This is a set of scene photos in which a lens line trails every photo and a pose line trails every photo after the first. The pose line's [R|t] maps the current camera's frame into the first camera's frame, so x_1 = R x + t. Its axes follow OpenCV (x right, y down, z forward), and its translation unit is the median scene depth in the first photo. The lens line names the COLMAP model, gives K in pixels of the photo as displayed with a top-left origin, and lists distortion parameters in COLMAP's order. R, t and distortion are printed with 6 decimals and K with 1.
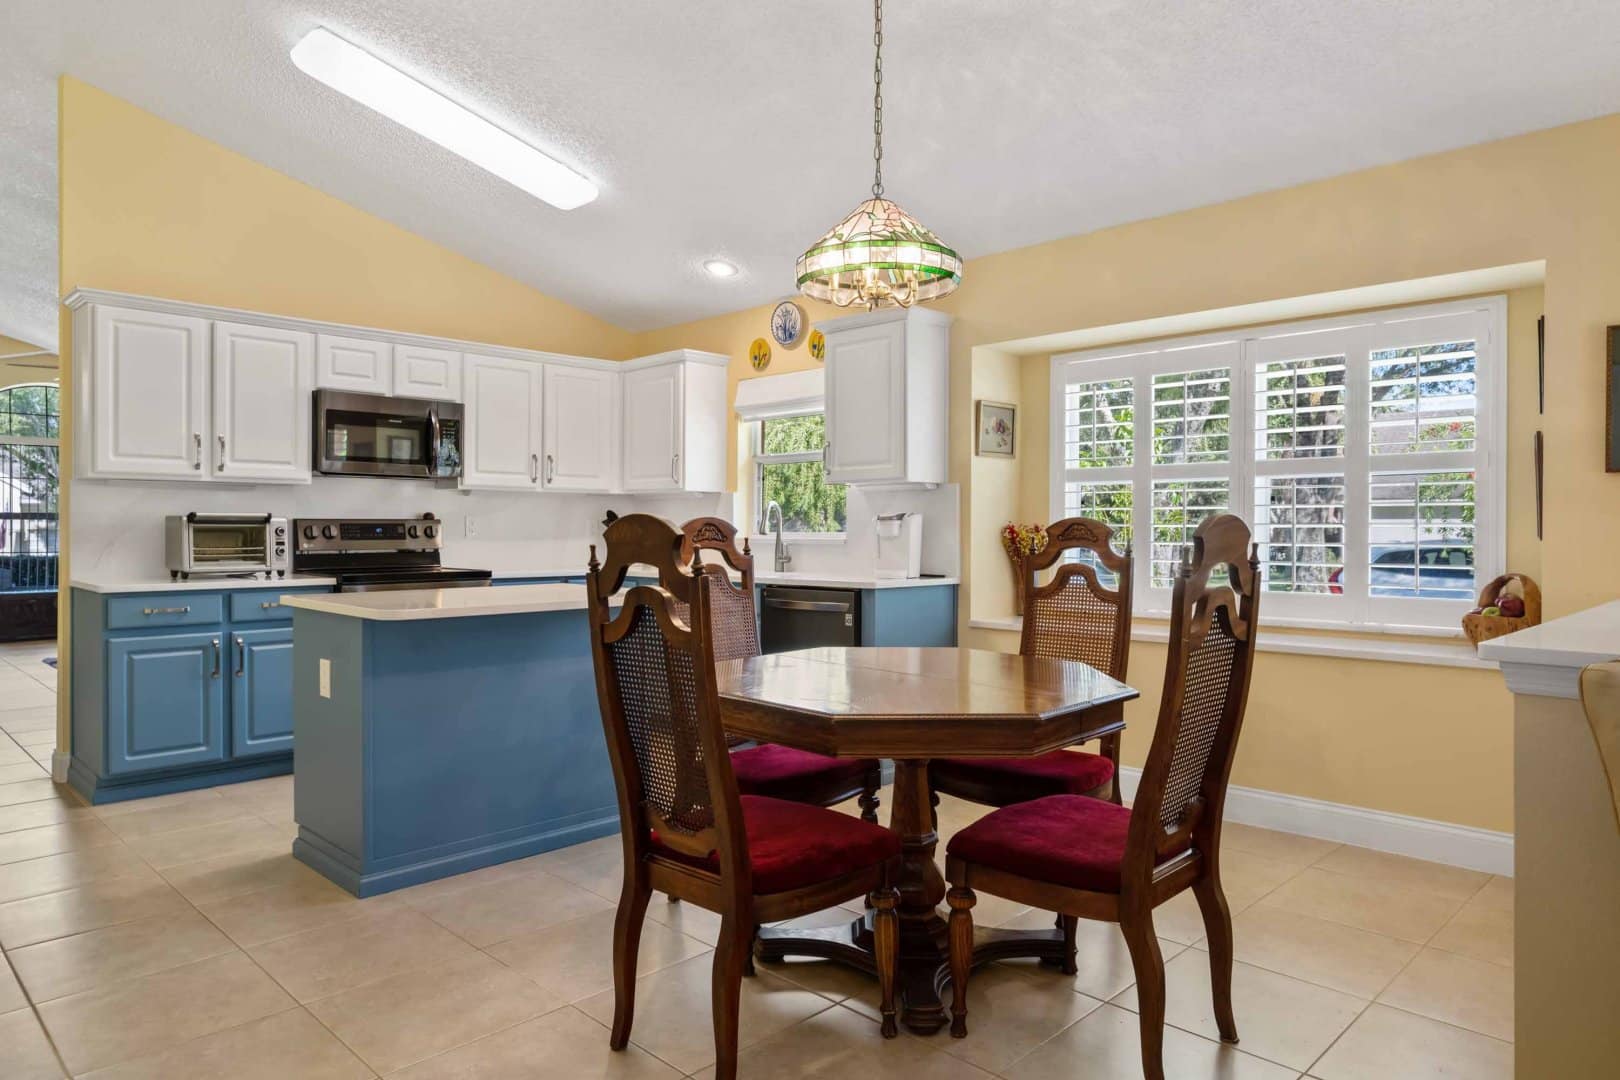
lens RADIAL K [[1005.8, 0, 810.0], [0, 1005.8, 540.0], [0, 0, 1]] dist [0.001362, 0.000210]
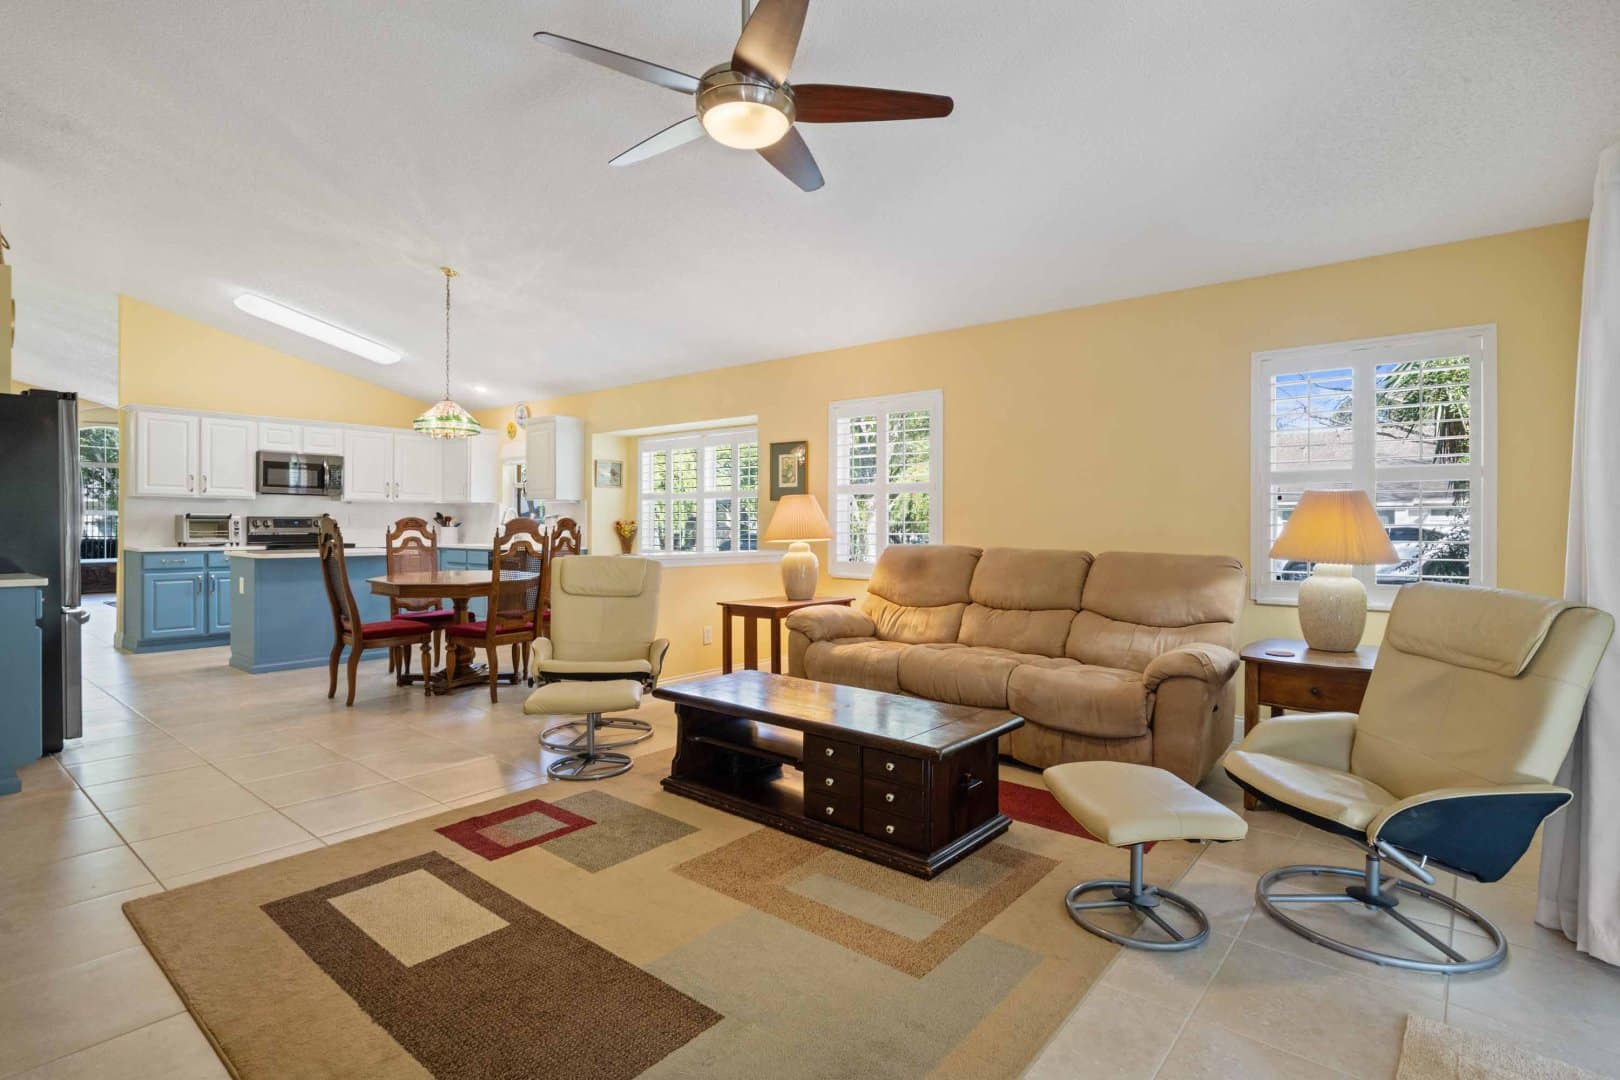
lens RADIAL K [[792.3, 0, 809.5], [0, 792.3, 531.6], [0, 0, 1]] dist [-0.000449, -0.000365]
pose [[0.996885, 0.003150, 0.078807, 0.462601], [-0.003129, 0.999995, -0.000399, 0.005678], [-0.078807, 0.000151, 0.996890, -0.627770]]
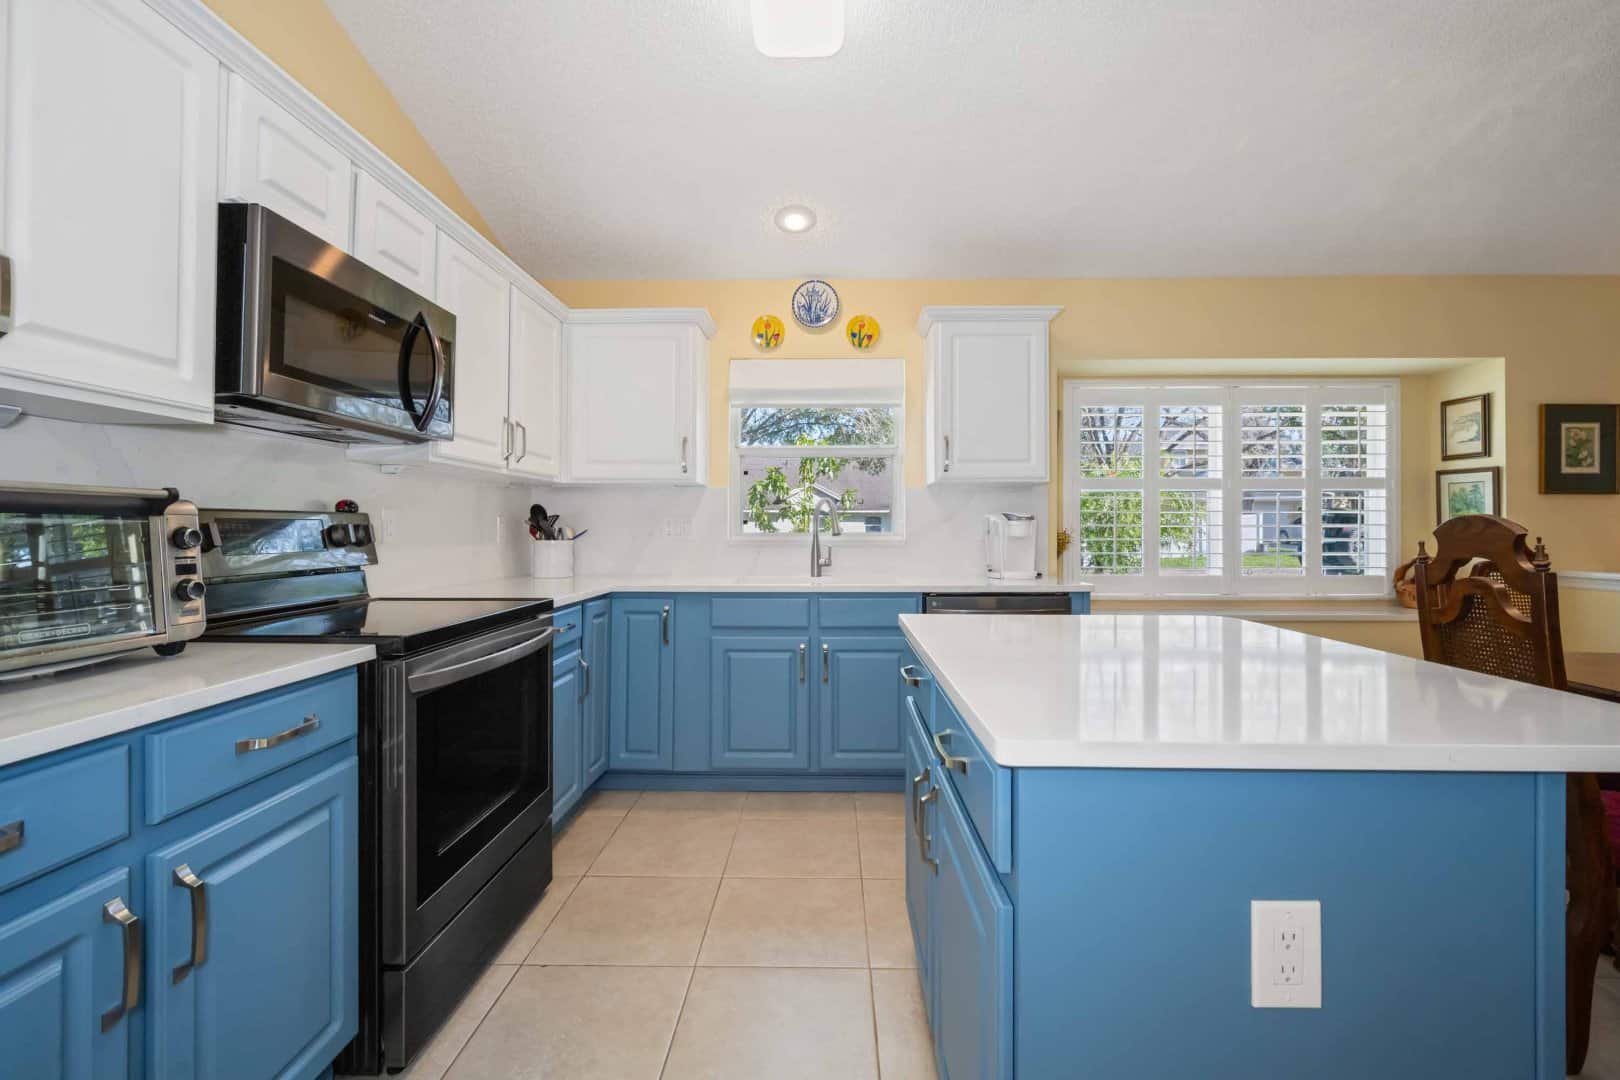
lens RADIAL K [[683.6, 0, 813.5], [0, 683.6, 530.6], [0, 0, 1]] dist [-0.001059, -0.000042]
pose [[0.730960, -0.003015, 0.682413, -0.510409], [0.006809, 0.999973, -0.002875, -0.008937], [-0.682386, 0.006748, 0.730961, 0.622968]]
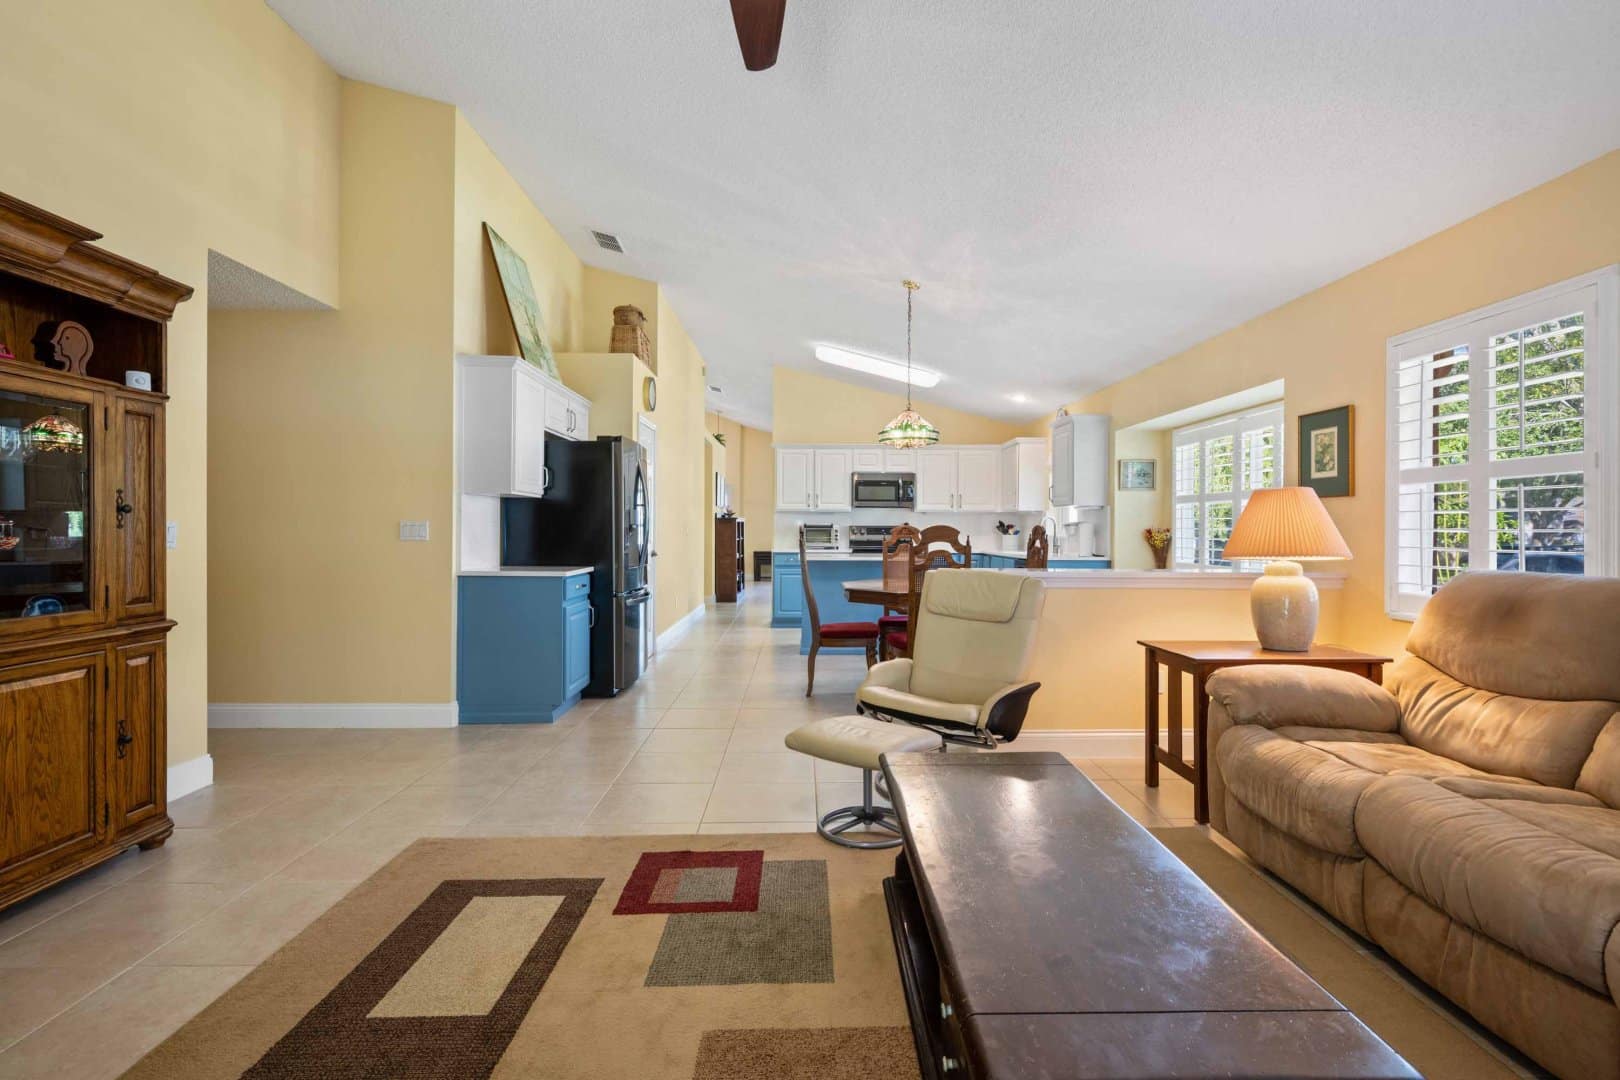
lens RADIAL K [[726.0, 0, 820.2], [0, 726.0, 530.6], [0, 0, 1]] dist [-0.001562, -0.000165]
pose [[0.716593, 0.002964, -0.697485, 0.677258], [-0.009624, 0.999938, -0.005639, 0.000961], [0.697425, 0.010754, 0.716577, -0.308154]]
